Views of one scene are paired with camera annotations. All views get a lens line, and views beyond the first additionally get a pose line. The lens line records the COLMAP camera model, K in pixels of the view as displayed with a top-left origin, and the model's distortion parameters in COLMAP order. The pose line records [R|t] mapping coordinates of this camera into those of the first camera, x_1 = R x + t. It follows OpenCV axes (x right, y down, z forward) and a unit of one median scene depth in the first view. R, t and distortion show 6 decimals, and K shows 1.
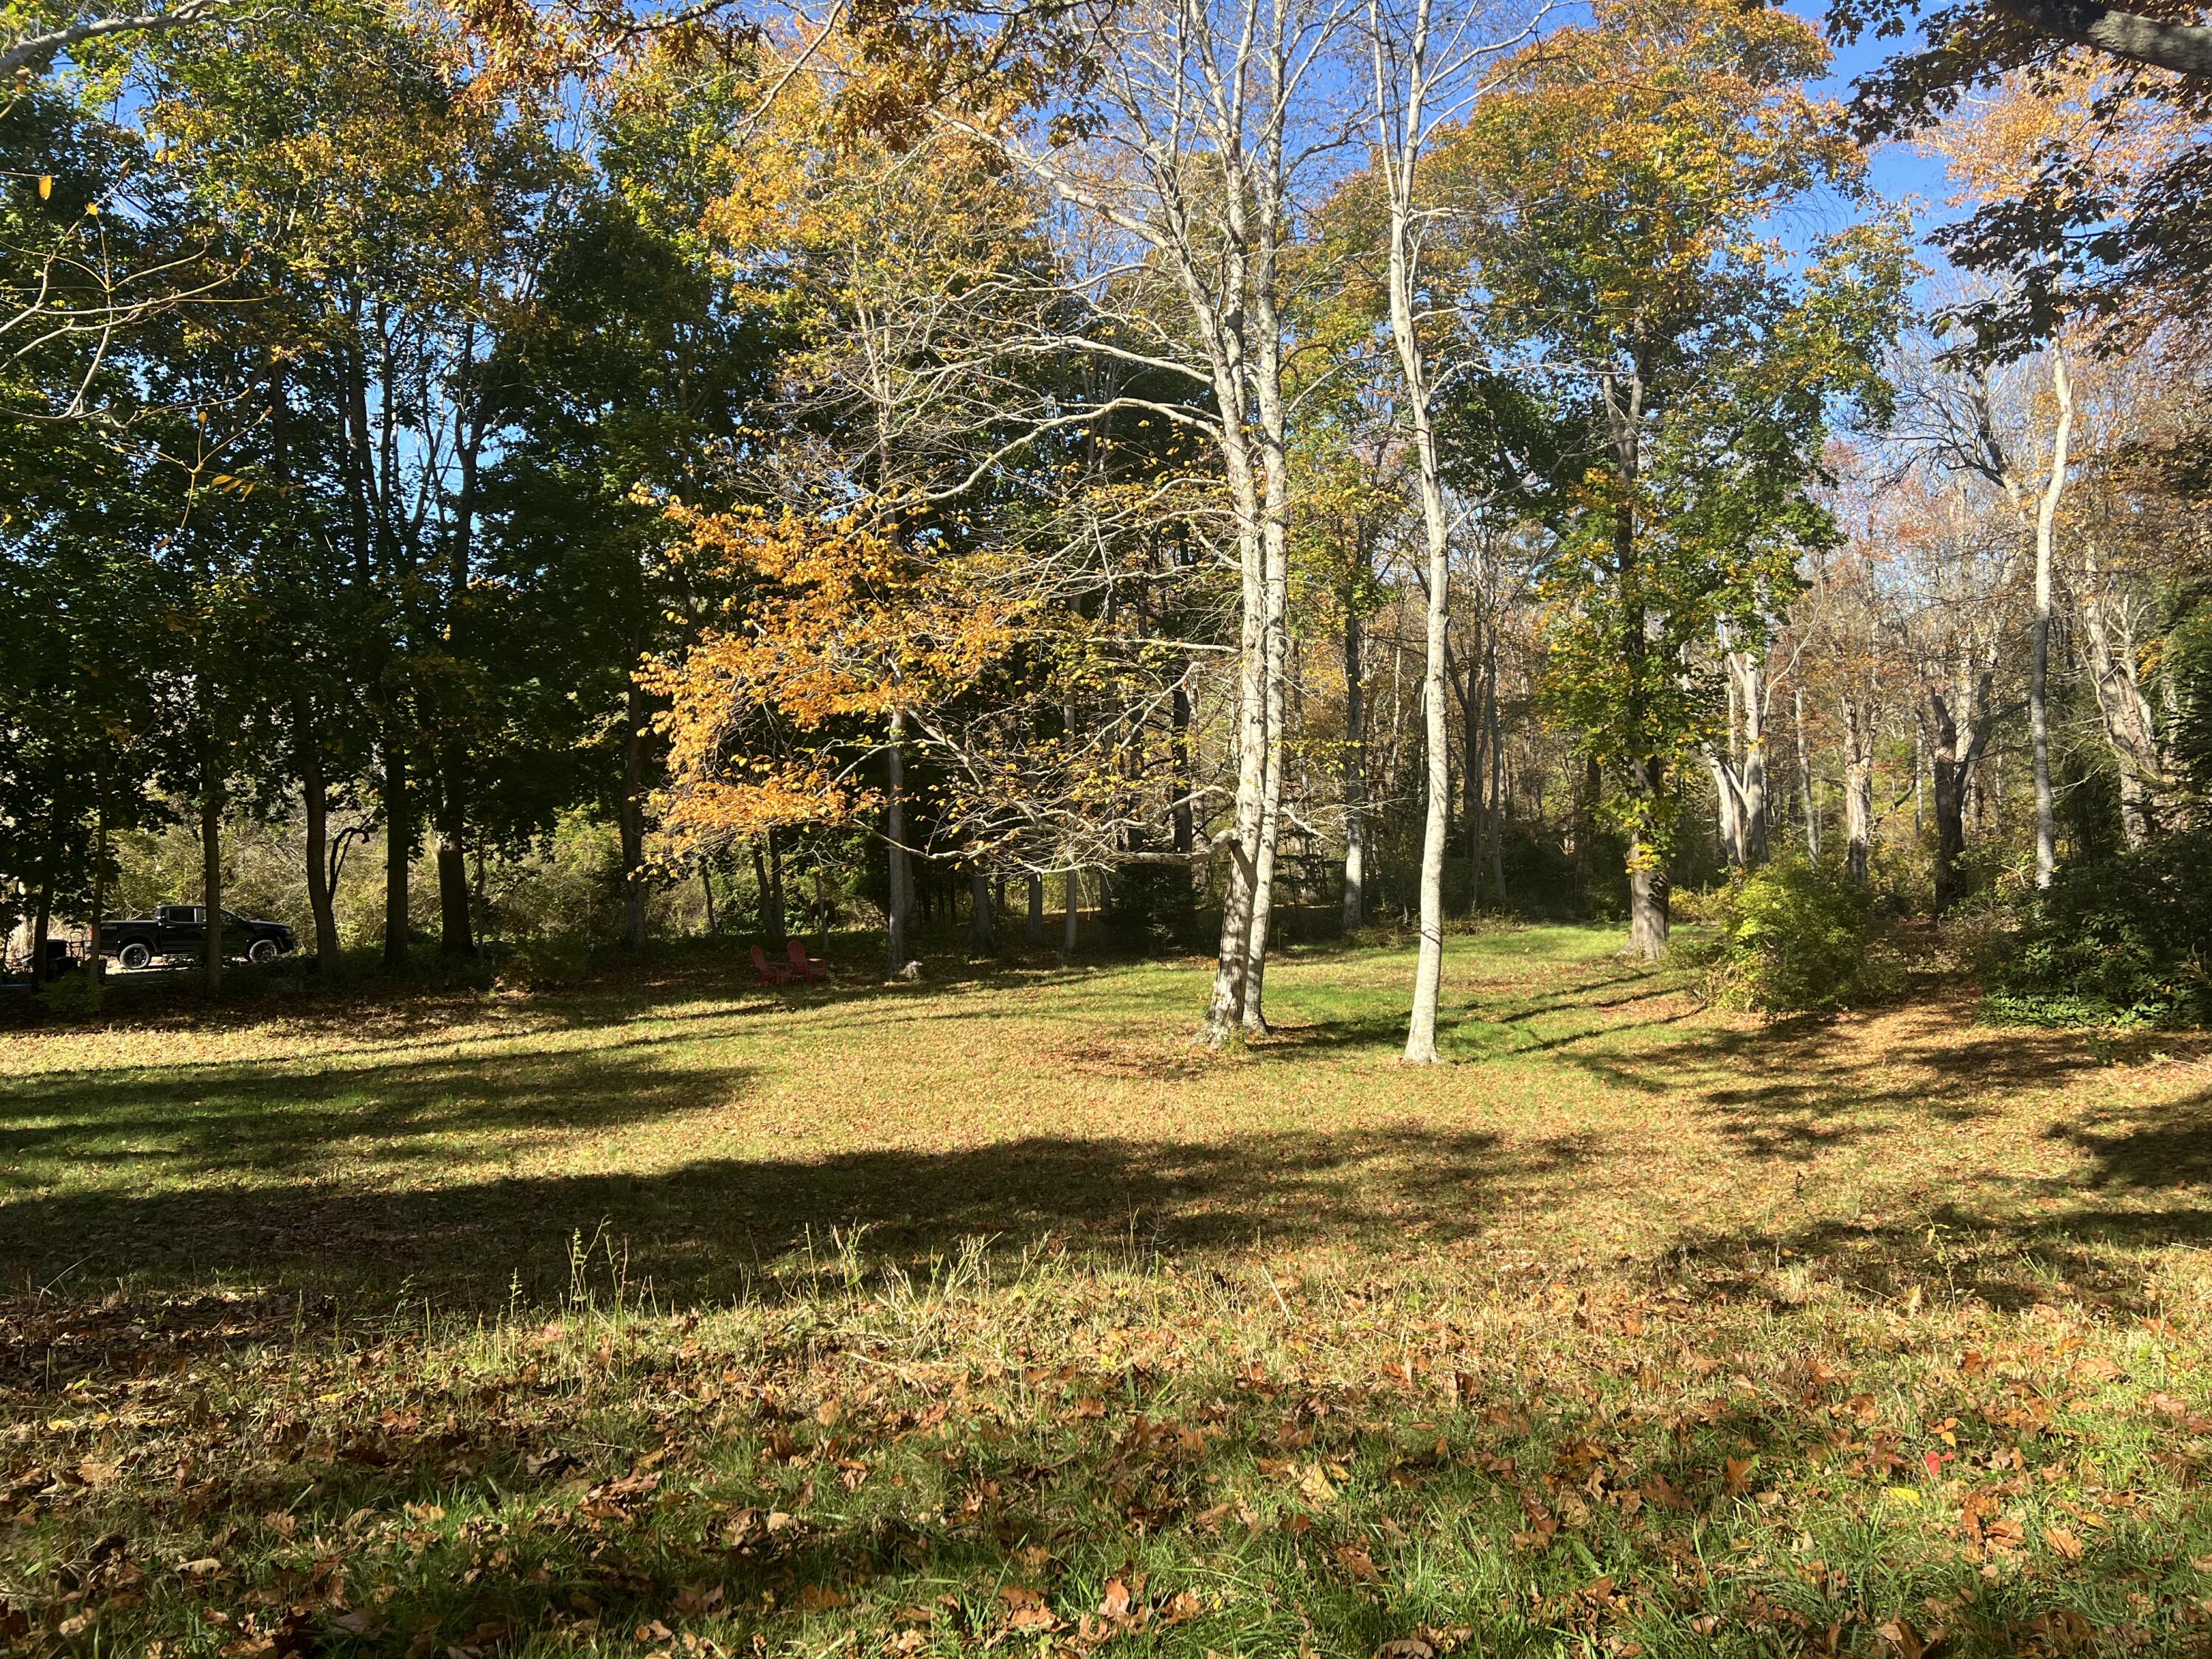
lens RADIAL K [[1669.7, 0, 1106.0], [0, 1669.7, 829.5], [0, 0, 1]] dist [0.051455, 0.000976]
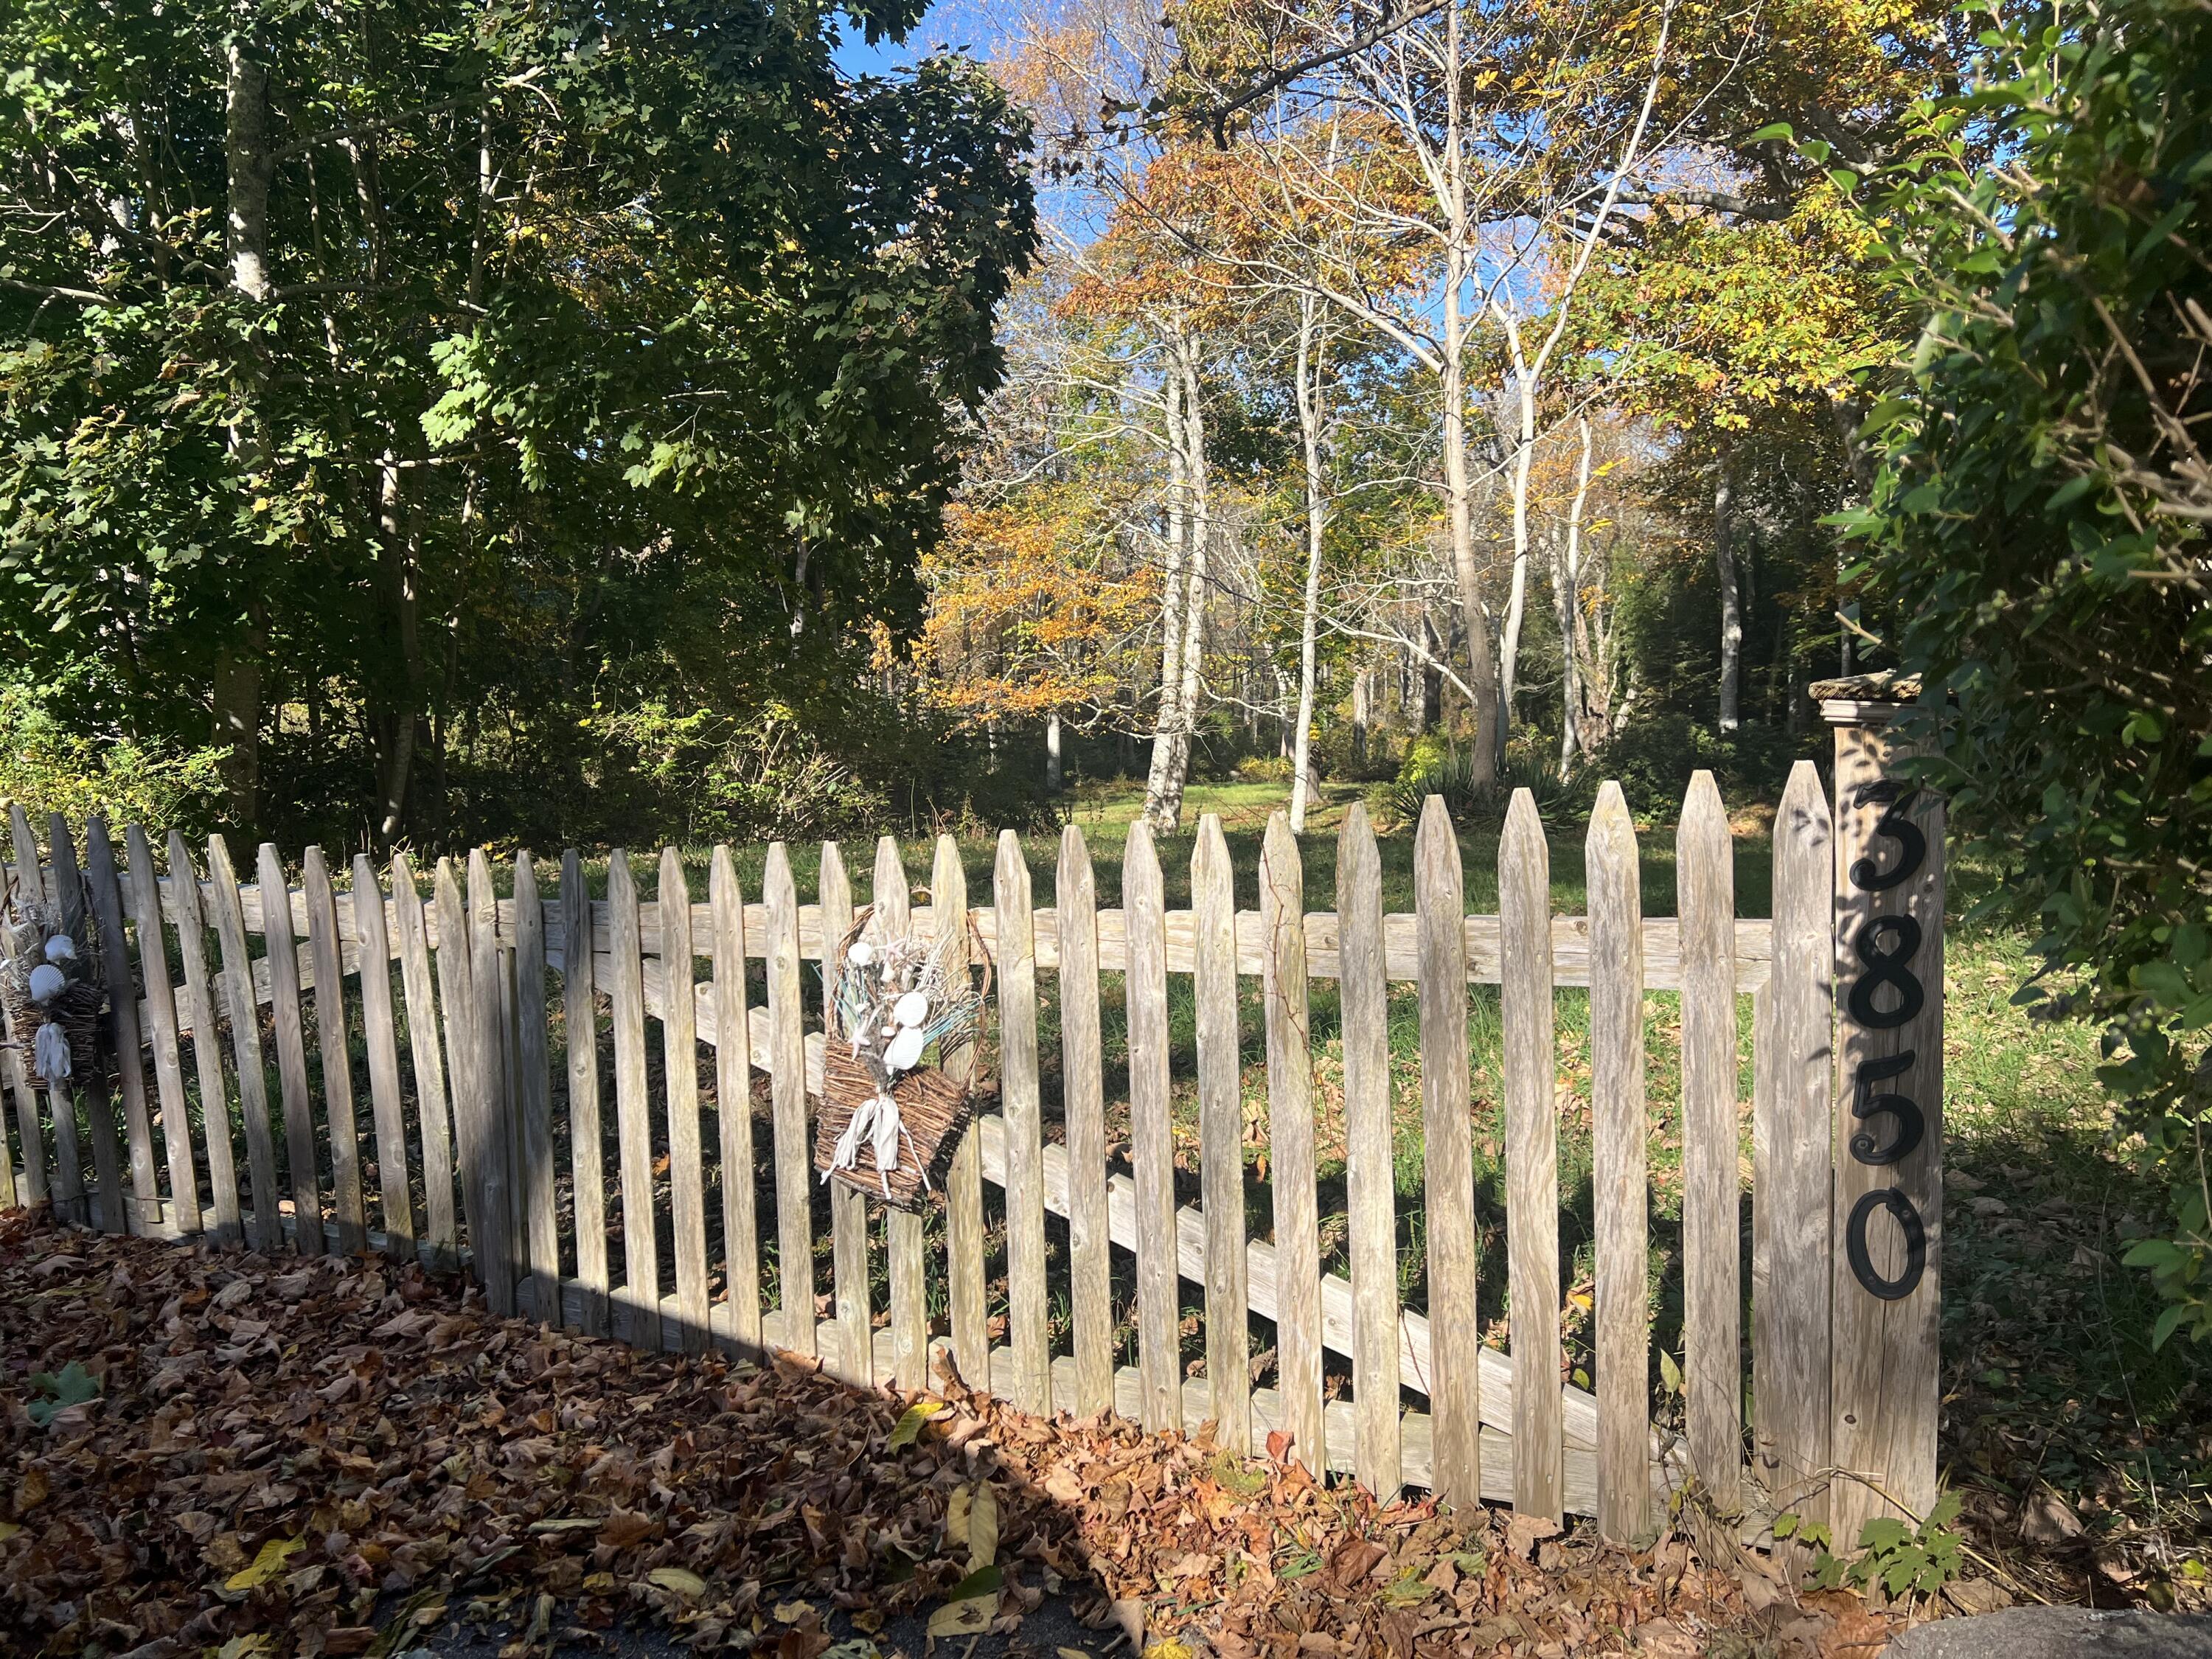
lens RADIAL K [[1703.8, 0, 1106.0], [0, 1703.8, 829.5], [0, 0, 1]] dist [0.320085, -0.684165]
pose [[0.926702, -0.019706, 0.375280, -0.582326], [-0.007098, 0.997528, 0.069908, -0.001722], [-0.375730, -0.067447, 0.924271, -0.452003]]
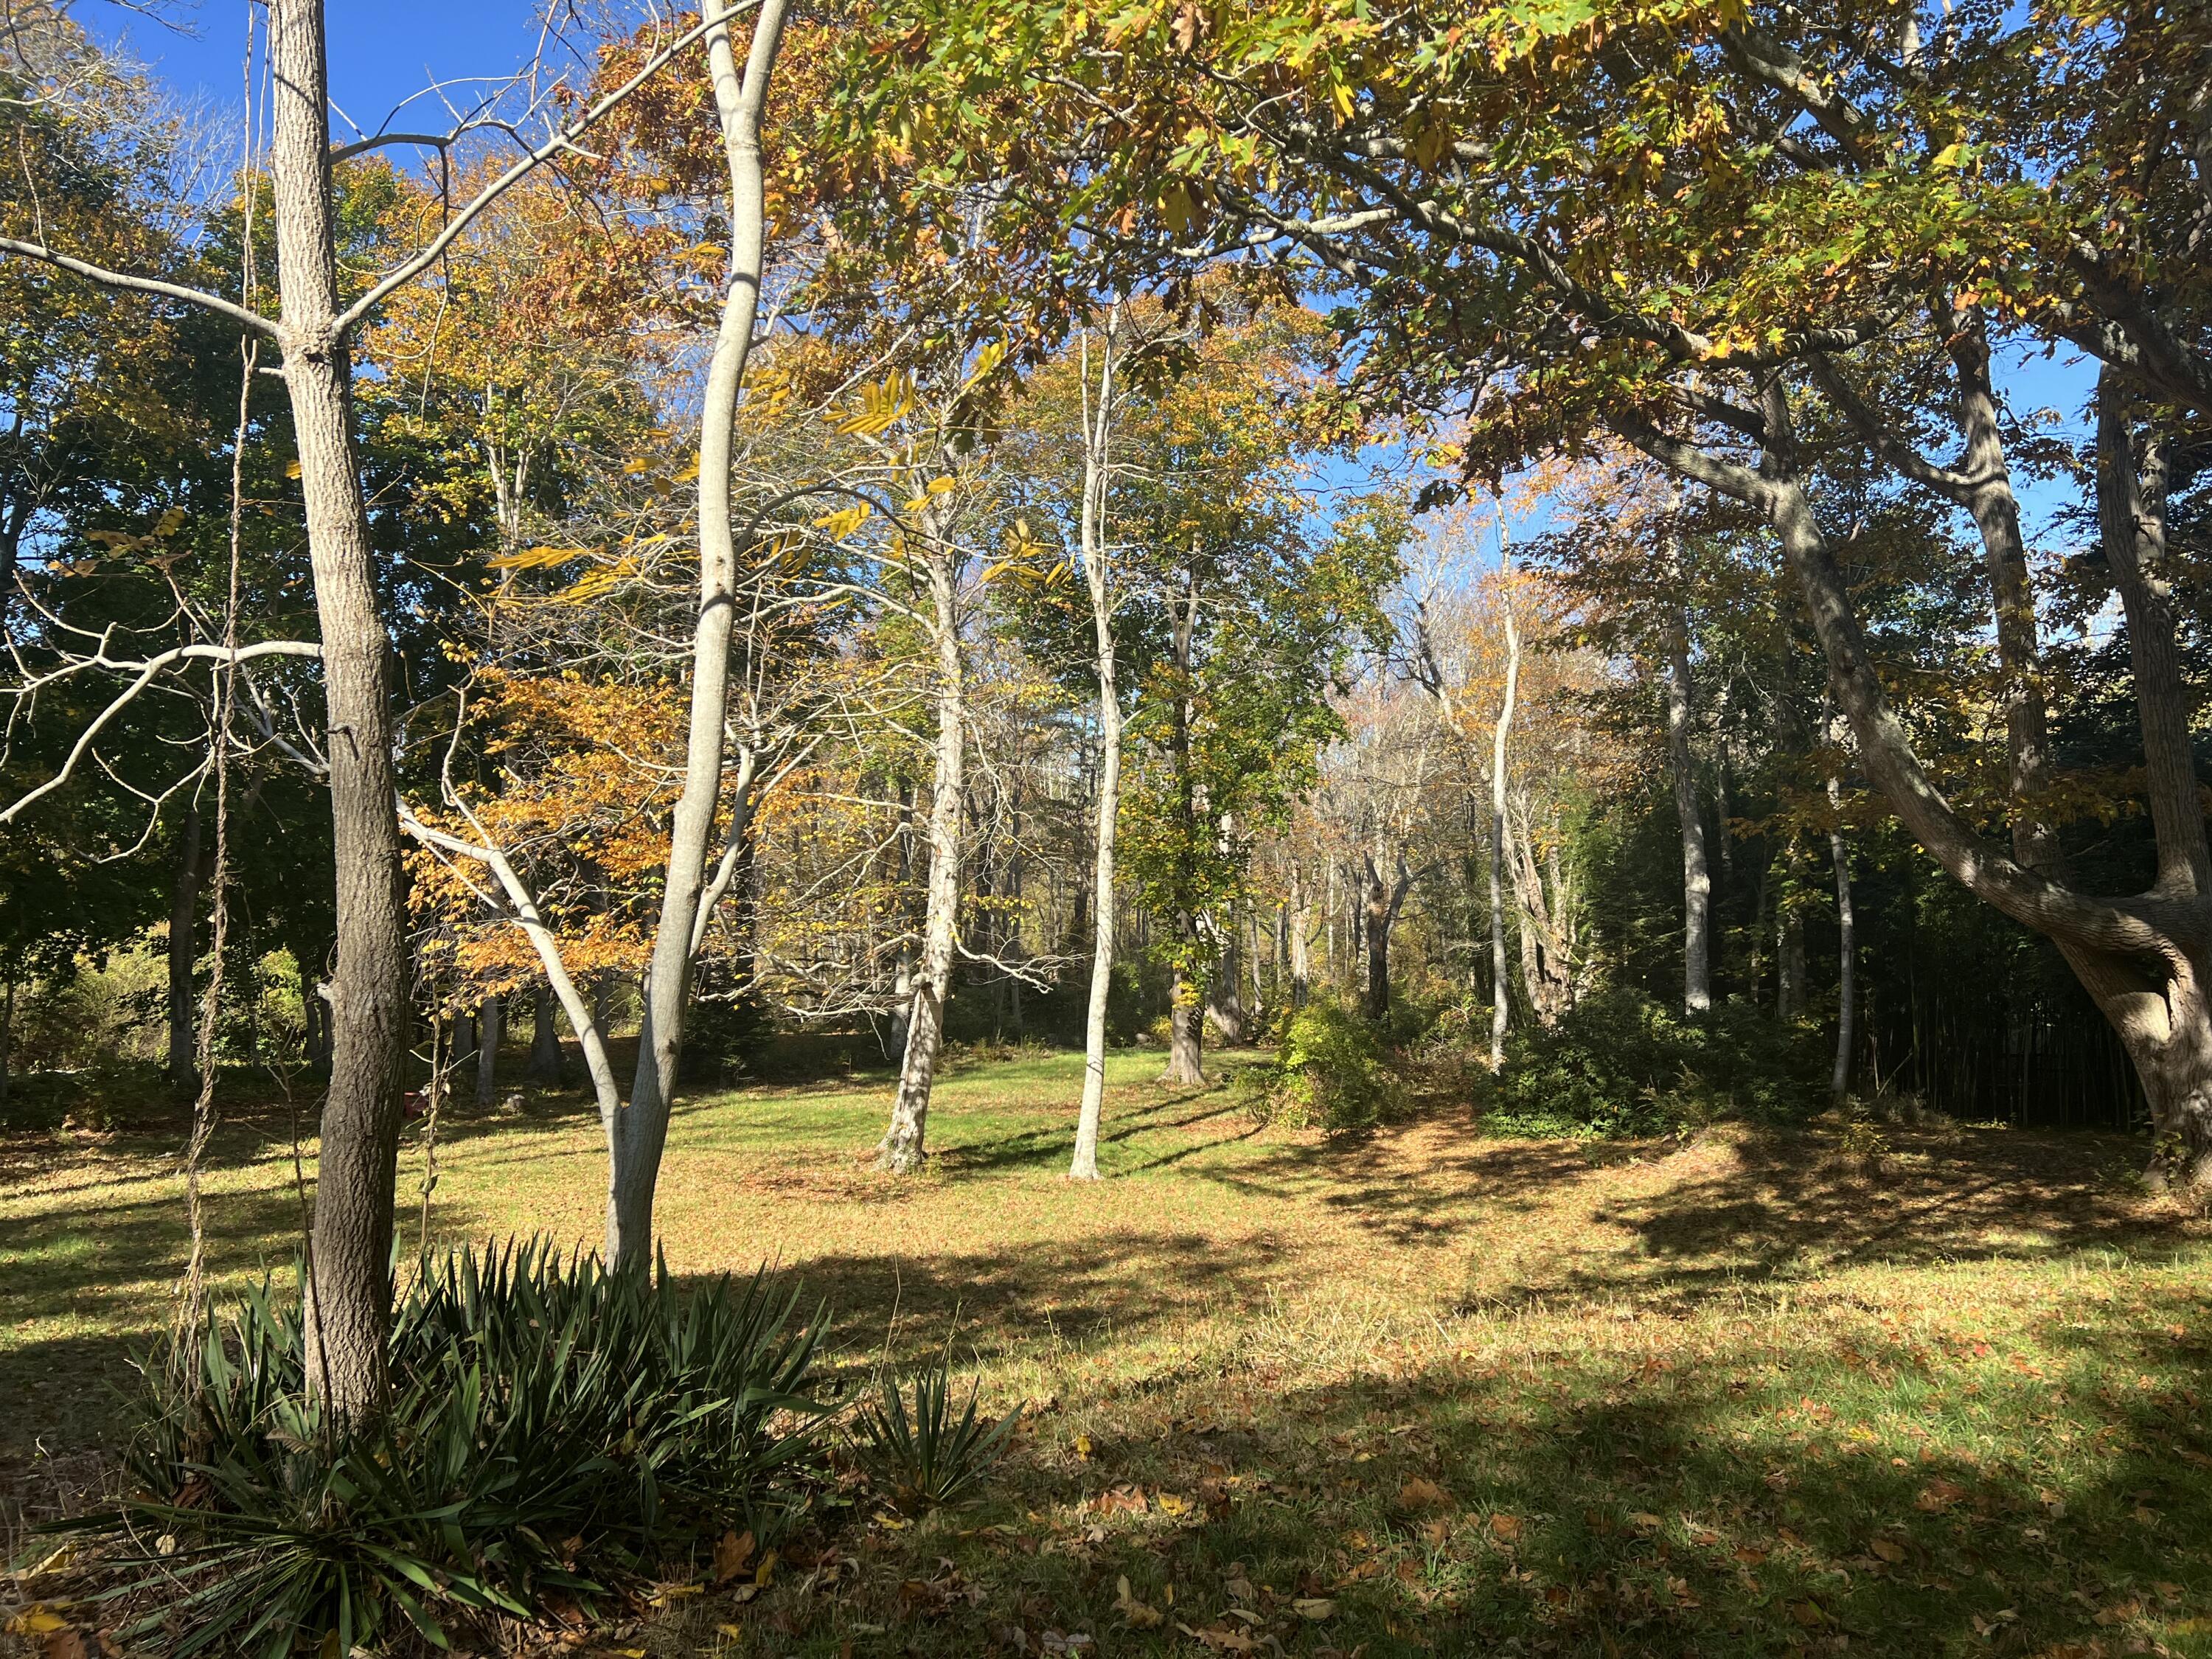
lens RADIAL K [[1703.8, 0, 1106.0], [0, 1703.8, 829.5], [0, 0, 1]] dist [0.320085, -0.684165]
pose [[0.931972, 0.043853, 0.359869, -0.230554], [-0.019305, 0.997252, -0.071528, -0.016499], [-0.362017, 0.059715, 0.930257, -0.125903]]
